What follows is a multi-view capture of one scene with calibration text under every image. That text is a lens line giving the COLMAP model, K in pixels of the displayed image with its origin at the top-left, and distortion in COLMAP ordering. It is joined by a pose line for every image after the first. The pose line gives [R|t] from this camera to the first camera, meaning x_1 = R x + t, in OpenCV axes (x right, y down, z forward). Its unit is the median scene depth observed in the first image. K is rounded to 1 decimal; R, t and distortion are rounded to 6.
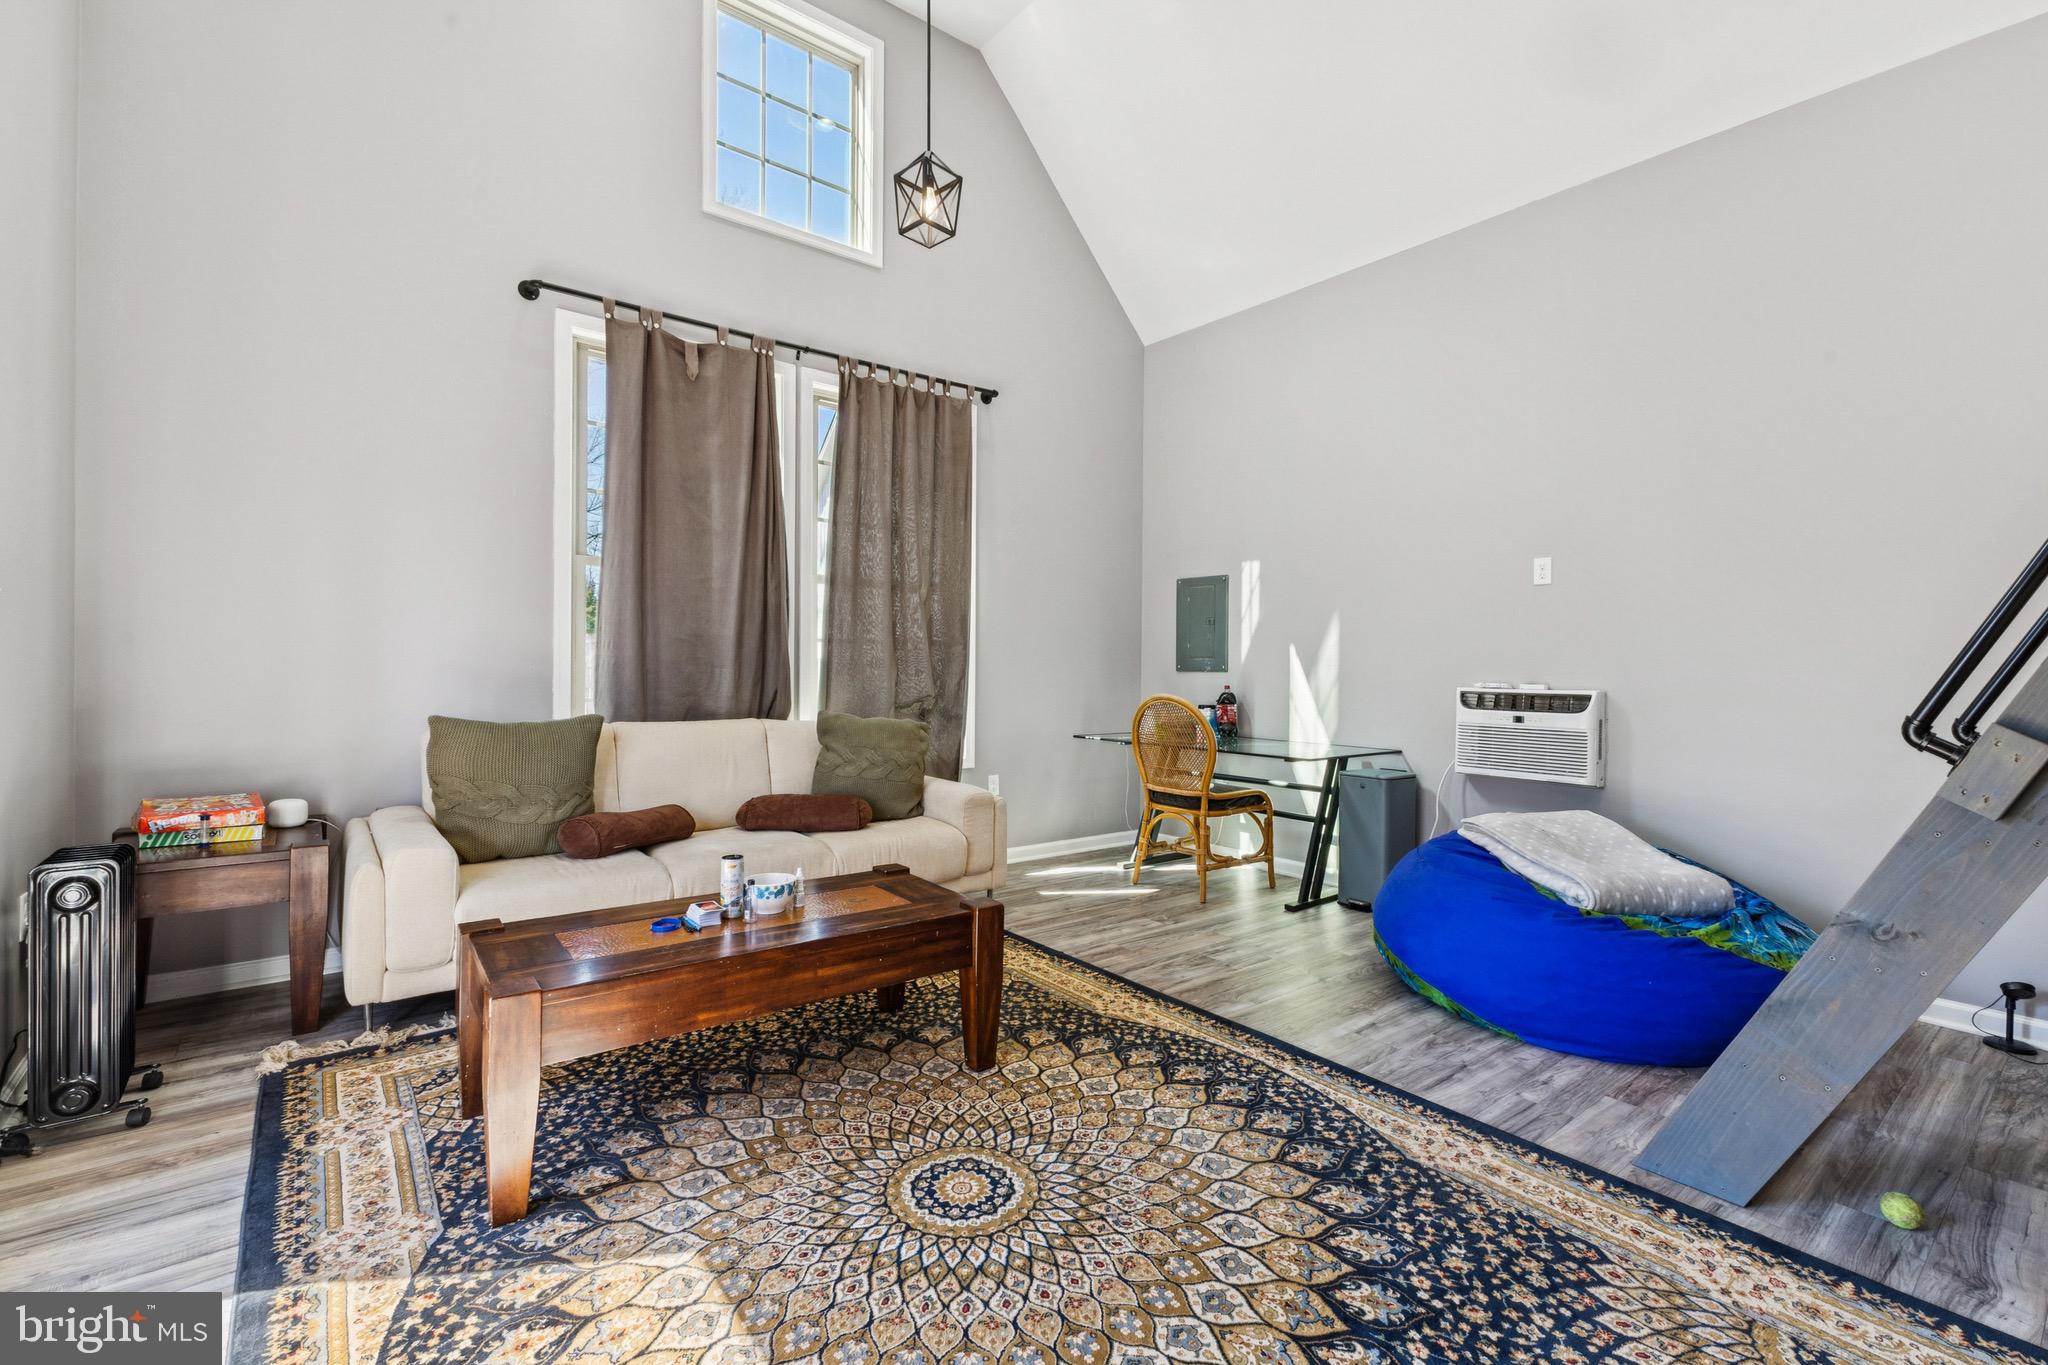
lens RADIAL K [[898.1, 0, 1022.3], [0, 898.1, 676.1], [0, 0, 1]] dist [0.002348, -0.000011]
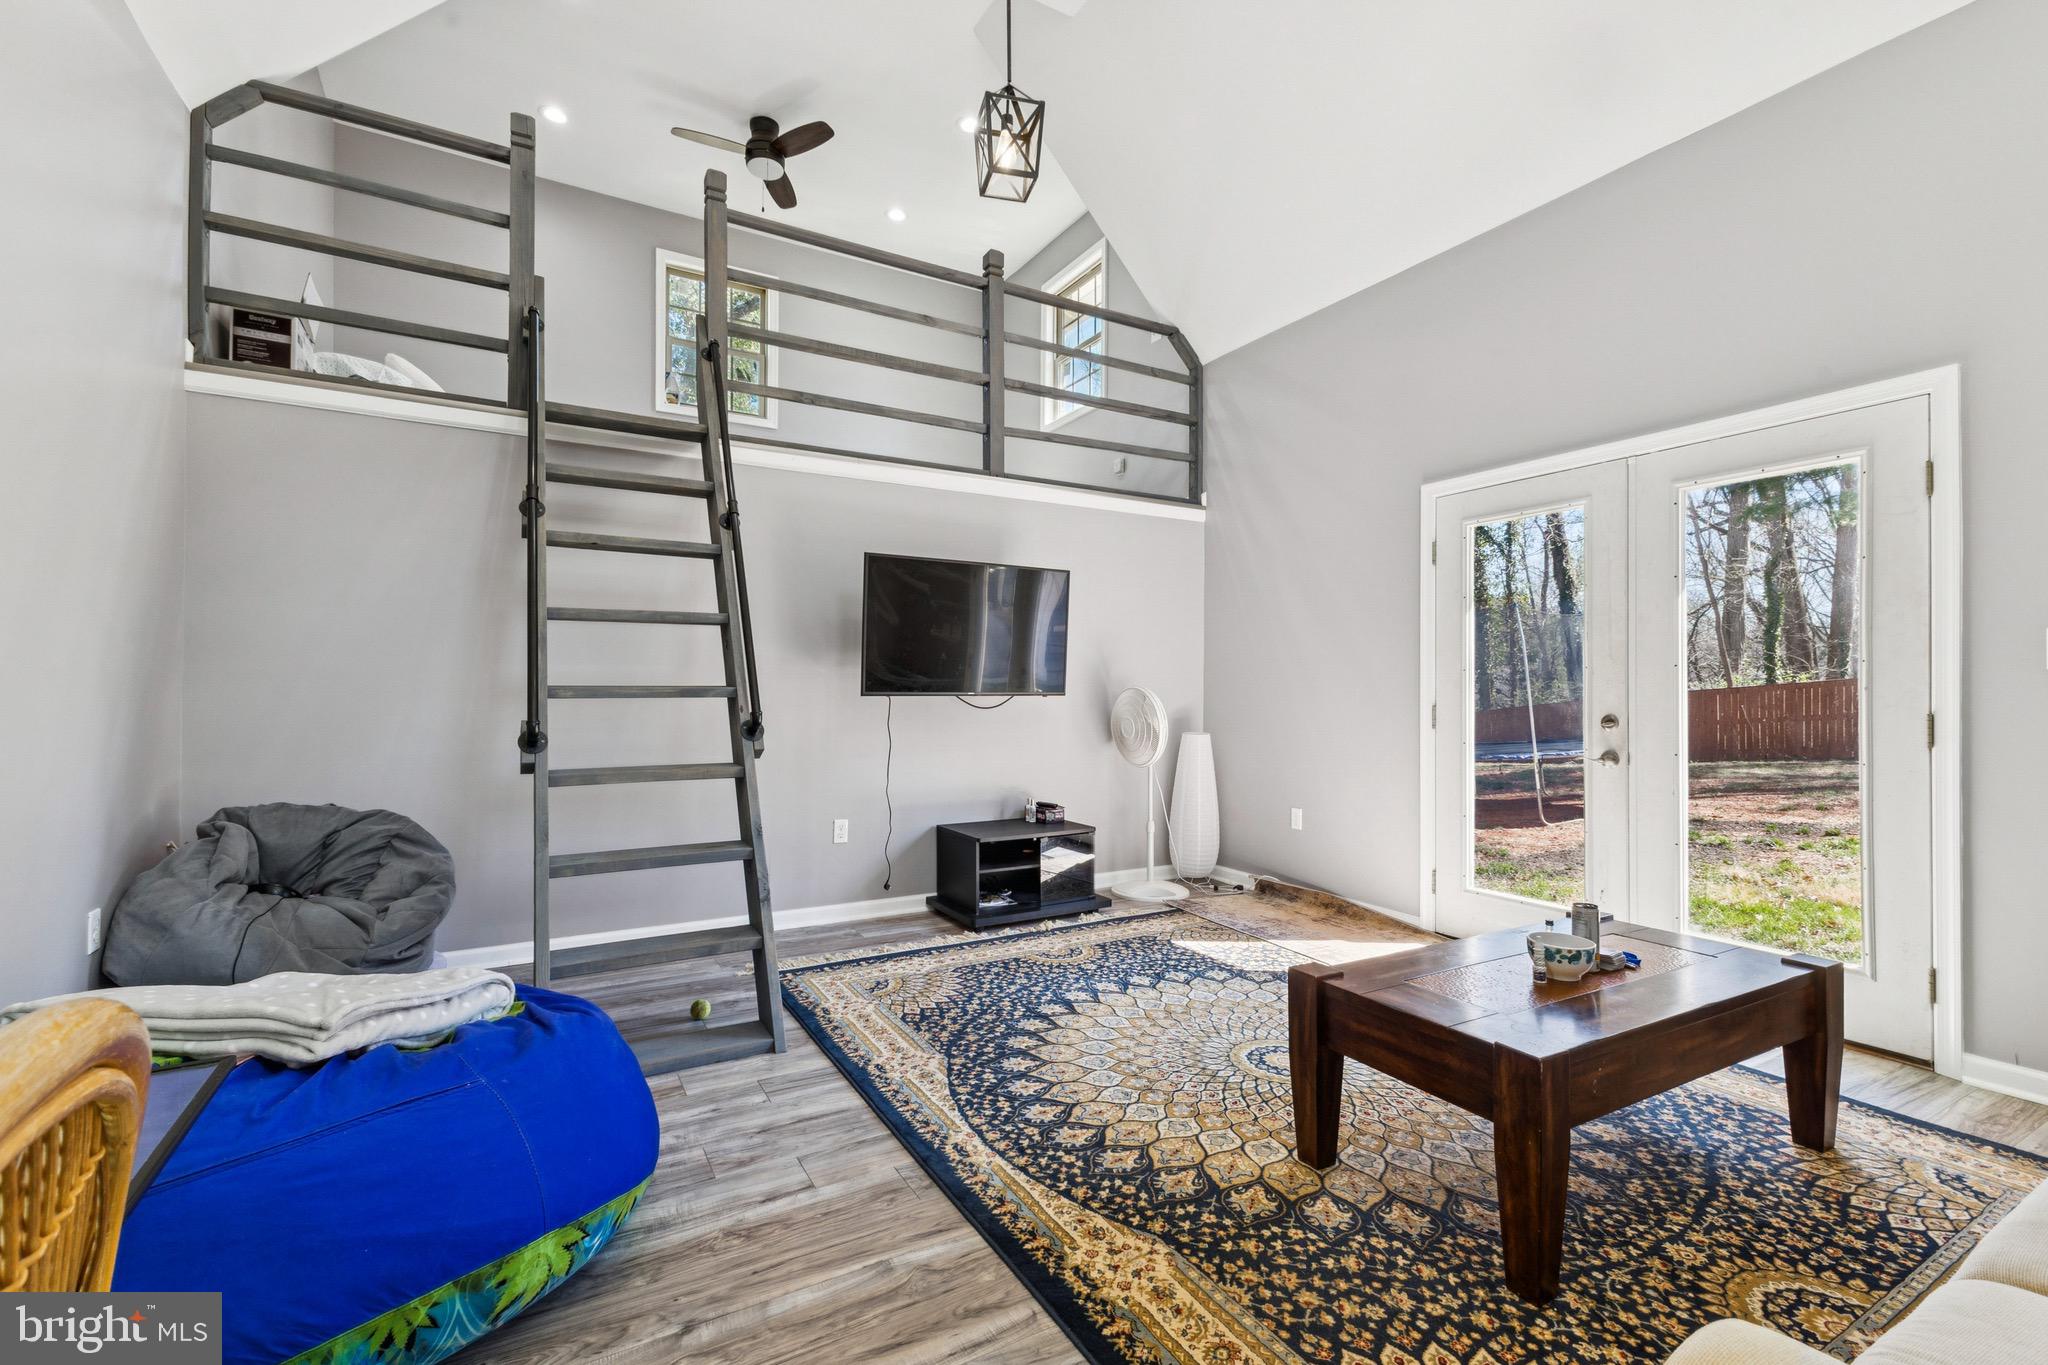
lens RADIAL K [[898.1, 0, 1026.1], [0, 898.1, 684.5], [0, 0, 1]] dist [0.002348, -0.000011]
pose [[-0.990675, -0.012544, 0.135670, 0.119069], [-0.012297, 0.999921, 0.002661, -0.017556], [-0.135692, 0.000968, -0.990751, 1.932121]]
